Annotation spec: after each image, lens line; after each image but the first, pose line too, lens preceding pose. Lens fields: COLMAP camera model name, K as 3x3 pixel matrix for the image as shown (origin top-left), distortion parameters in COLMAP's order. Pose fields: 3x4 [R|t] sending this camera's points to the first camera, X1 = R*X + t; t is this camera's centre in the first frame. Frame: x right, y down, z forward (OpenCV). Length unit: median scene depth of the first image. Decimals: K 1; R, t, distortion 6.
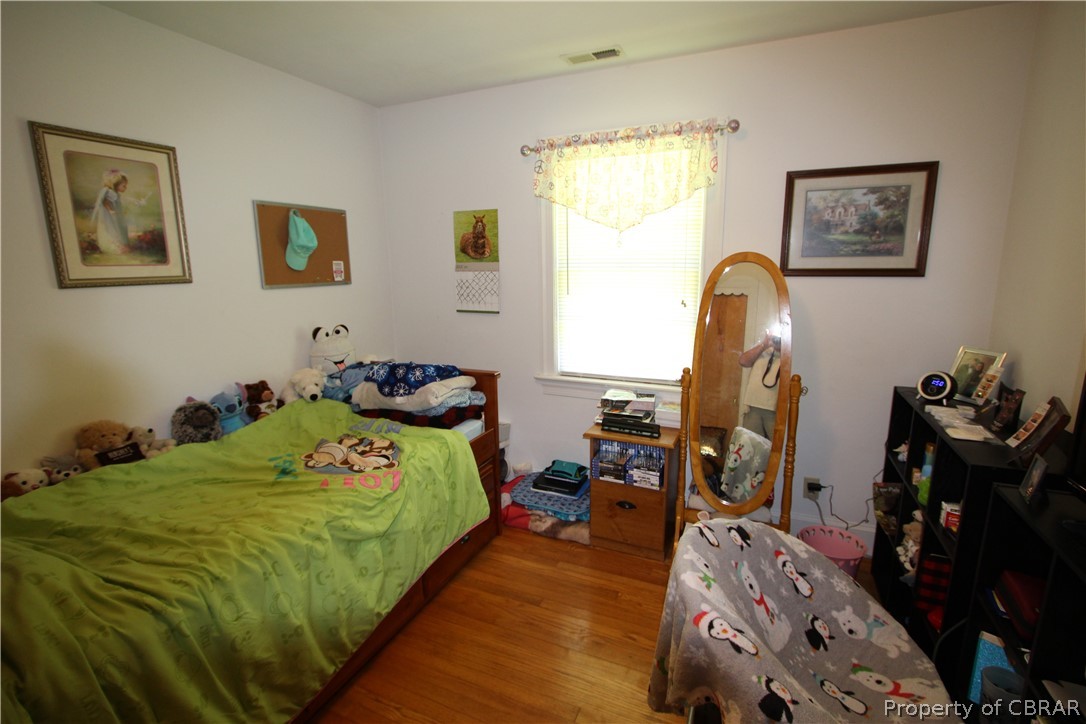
lens RADIAL K [[502.8, 0, 540.9], [0, 502.8, 360.7], [0, 0, 1]] dist [-0.018356, 0.002783]
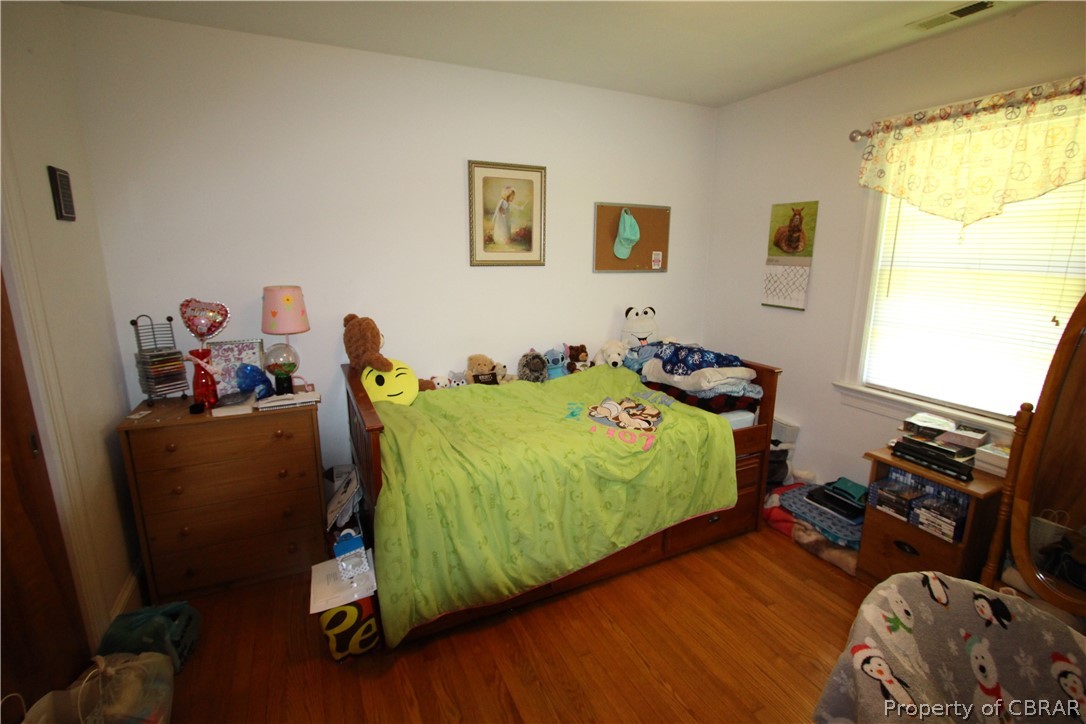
lens RADIAL K [[502.8, 0, 543.6], [0, 502.8, 360.6], [0, 0, 1]] dist [-0.018356, 0.002783]
pose [[0.764229, 0.156892, -0.625571, 0.185350], [-0.141028, 0.987139, 0.075286, -0.002948], [0.629338, 0.030687, 0.776526, -0.057869]]
